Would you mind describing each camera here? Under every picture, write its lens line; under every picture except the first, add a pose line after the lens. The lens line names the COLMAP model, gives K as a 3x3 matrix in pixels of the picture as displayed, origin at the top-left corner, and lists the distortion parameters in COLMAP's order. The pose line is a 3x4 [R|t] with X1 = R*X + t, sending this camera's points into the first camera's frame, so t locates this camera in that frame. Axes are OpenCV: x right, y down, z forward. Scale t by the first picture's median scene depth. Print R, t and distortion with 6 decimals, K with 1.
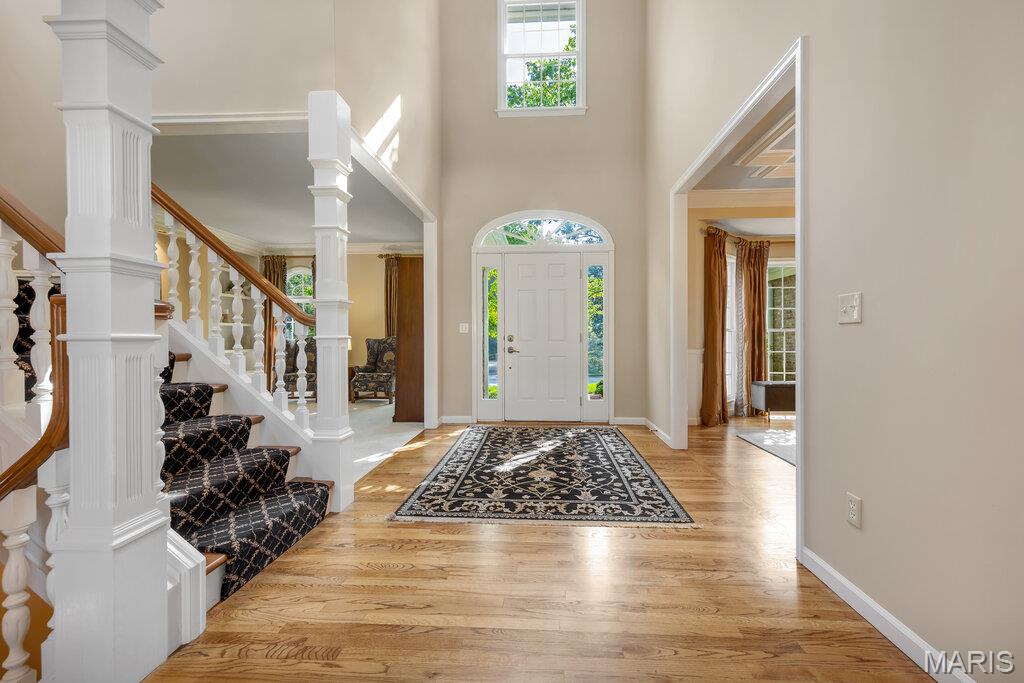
lens RADIAL K [[406.9, 0, 505.9], [0, 406.9, 343.0], [0, 0, 1]] dist [0.007852, -0.000064]
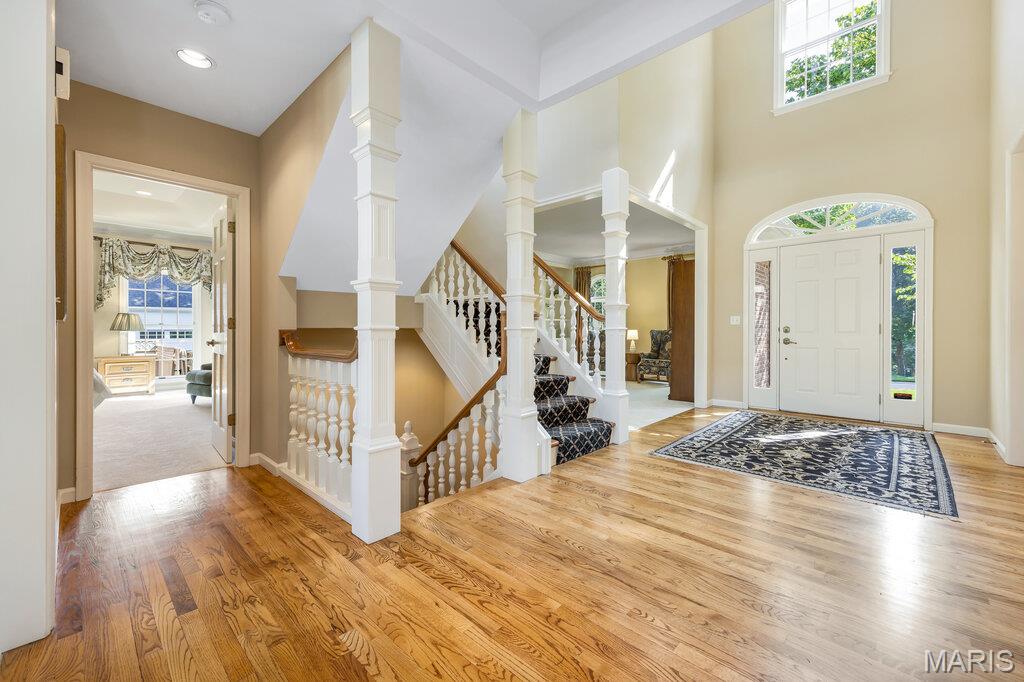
lens RADIAL K [[406.9, 0, 518.8], [0, 406.9, 335.2], [0, 0, 1]] dist [0.007852, -0.000064]
pose [[0.782075, 0.008235, -0.623130, 0.233515], [-0.008132, 0.999962, 0.003008, 0.008188], [0.623131, 0.002715, 0.782113, -0.402049]]
